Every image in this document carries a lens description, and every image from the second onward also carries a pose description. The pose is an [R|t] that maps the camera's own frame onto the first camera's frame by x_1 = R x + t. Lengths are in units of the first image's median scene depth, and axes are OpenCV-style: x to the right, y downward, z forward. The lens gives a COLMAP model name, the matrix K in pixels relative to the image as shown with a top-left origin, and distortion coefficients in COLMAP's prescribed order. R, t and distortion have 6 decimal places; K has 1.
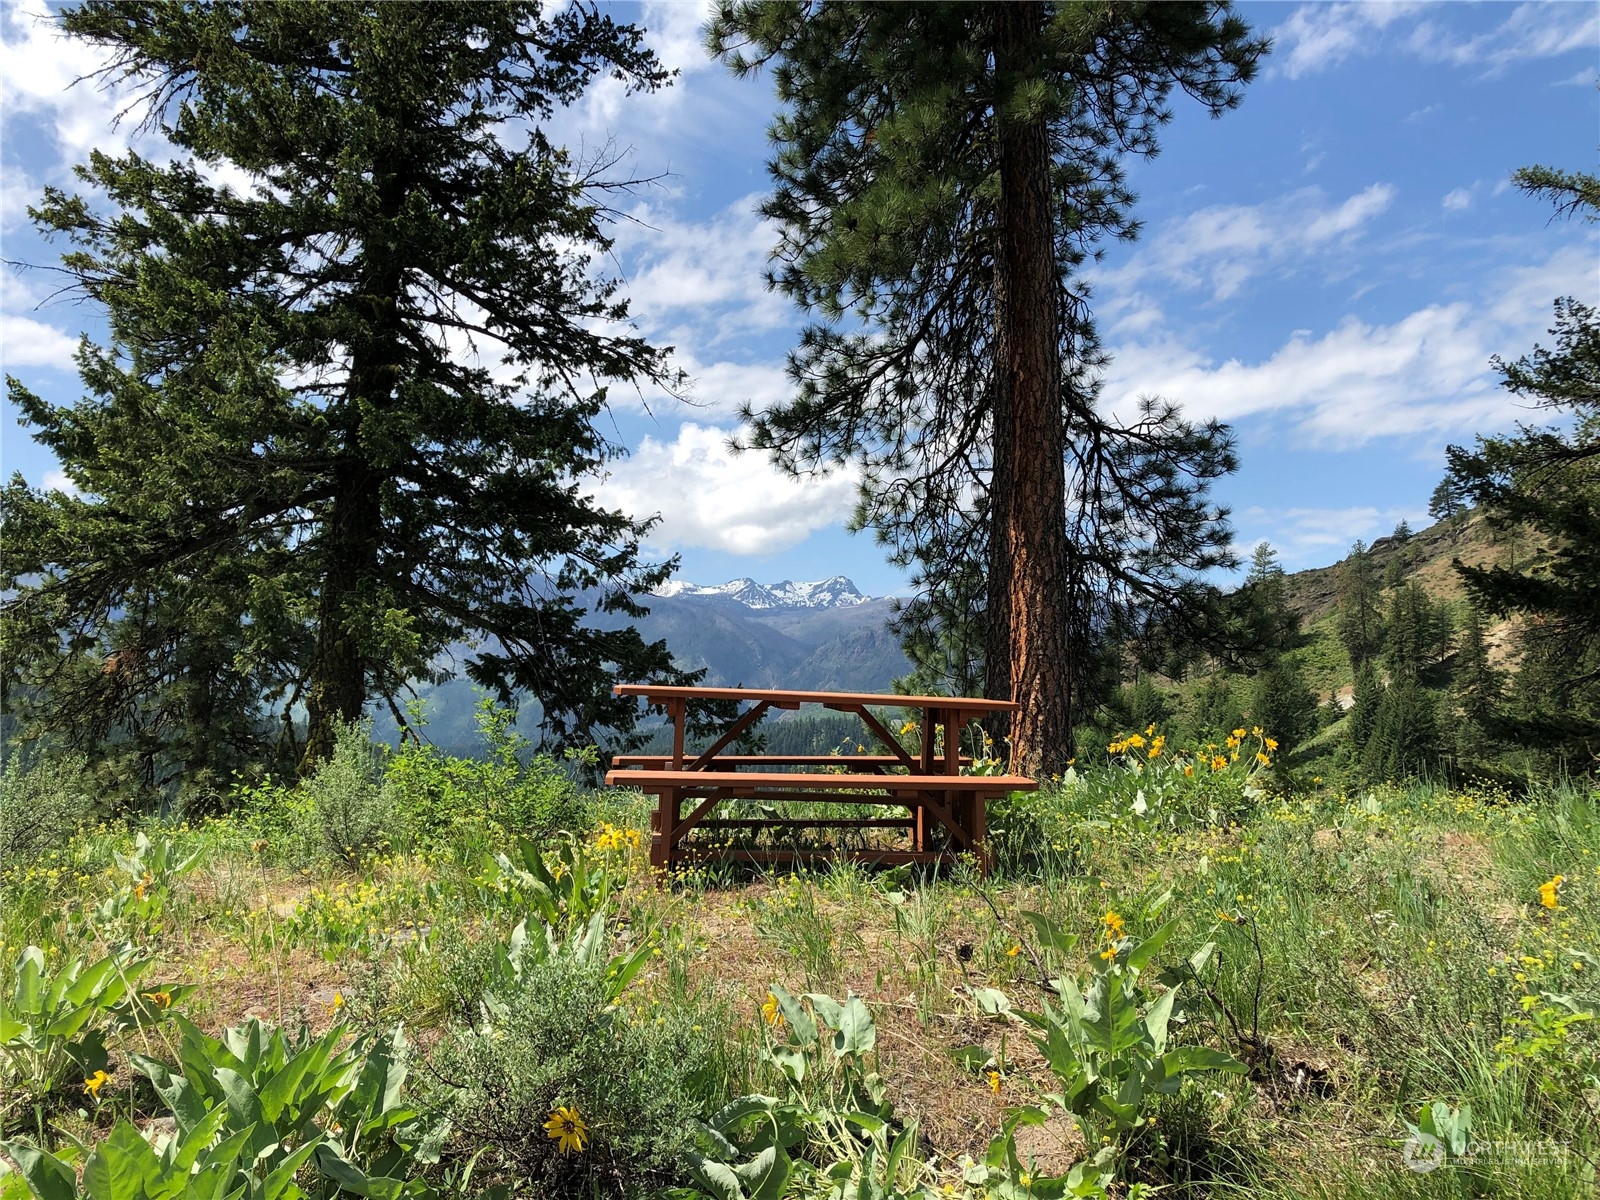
lens RADIAL K [[1296.4, 0, 796.4], [0, 1296.4, 603.5], [0, 0, 1]] dist [0.029835, -0.027778]
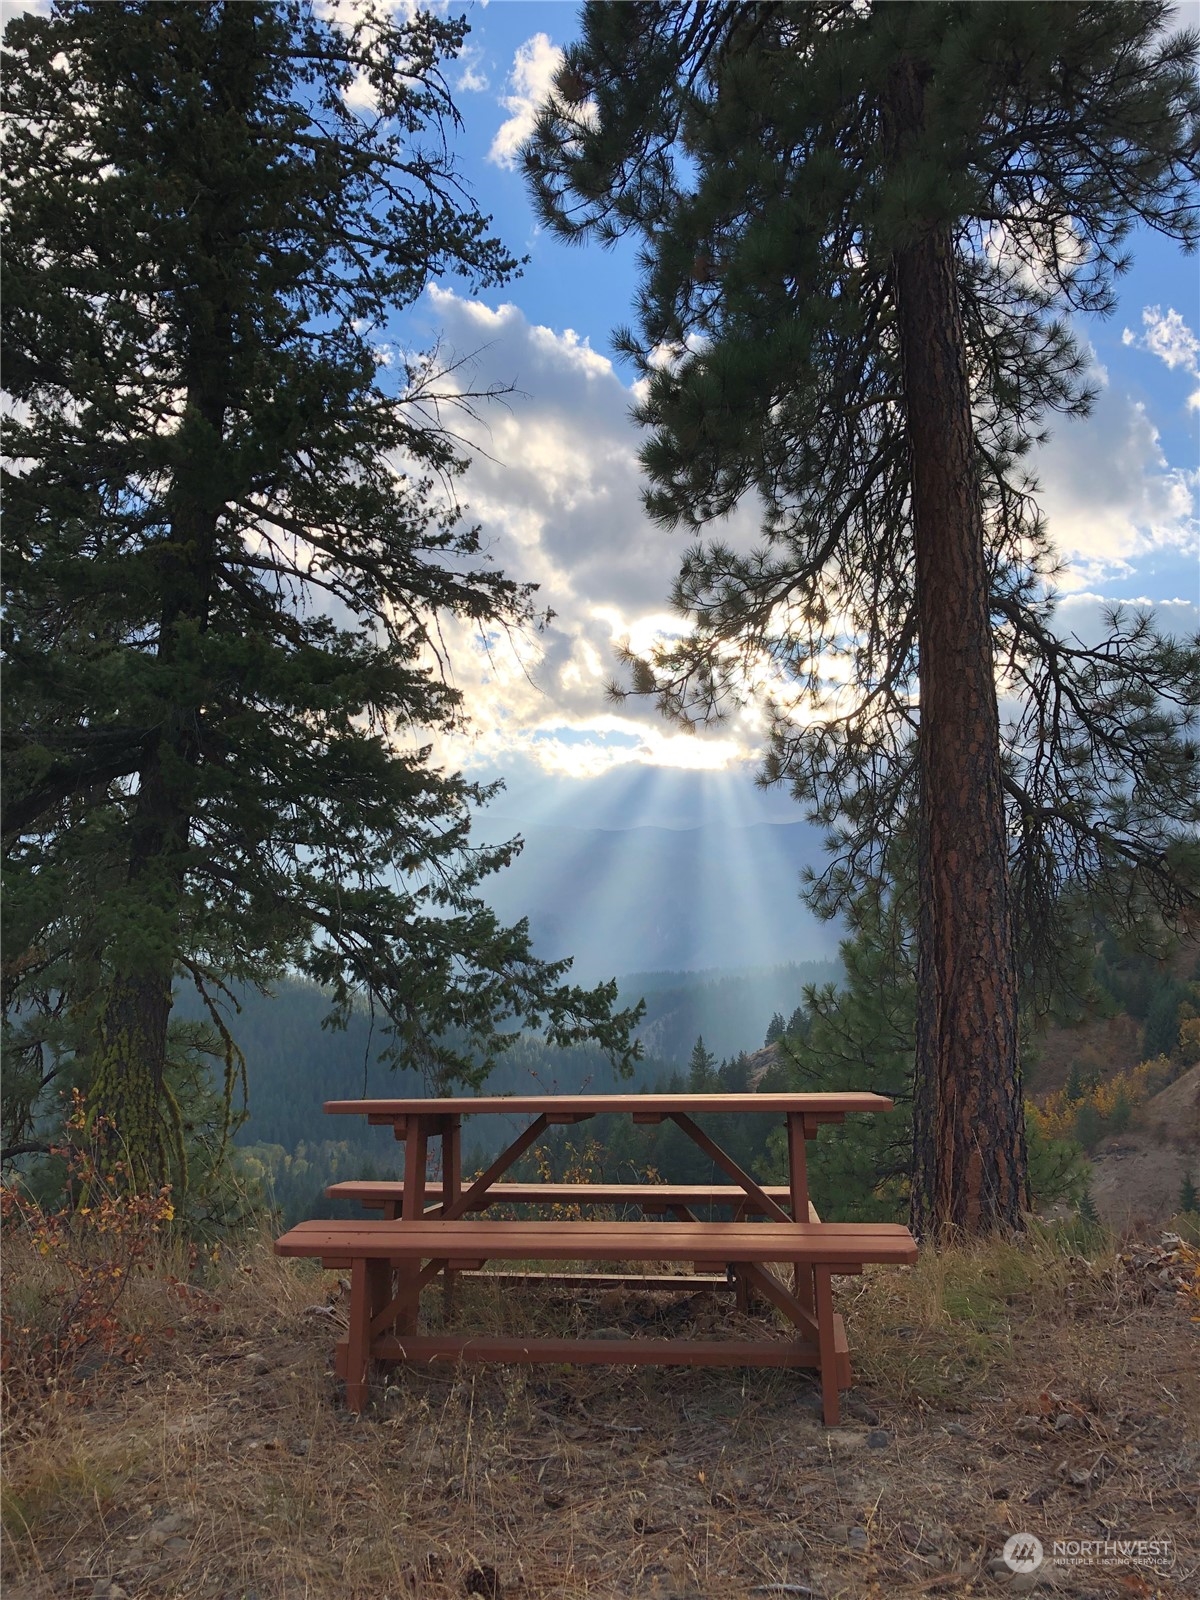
lens RADIAL K [[1296.4, 0, 603.4], [0, 1296.4, 795.9], [0, 0, 1]] dist [0.029835, -0.027778]
pose [[0.991503, -0.033408, -0.125720, 0.052941], [0.028875, 0.998871, -0.037710, -0.021897], [0.126838, 0.033759, 0.991349, 0.164486]]
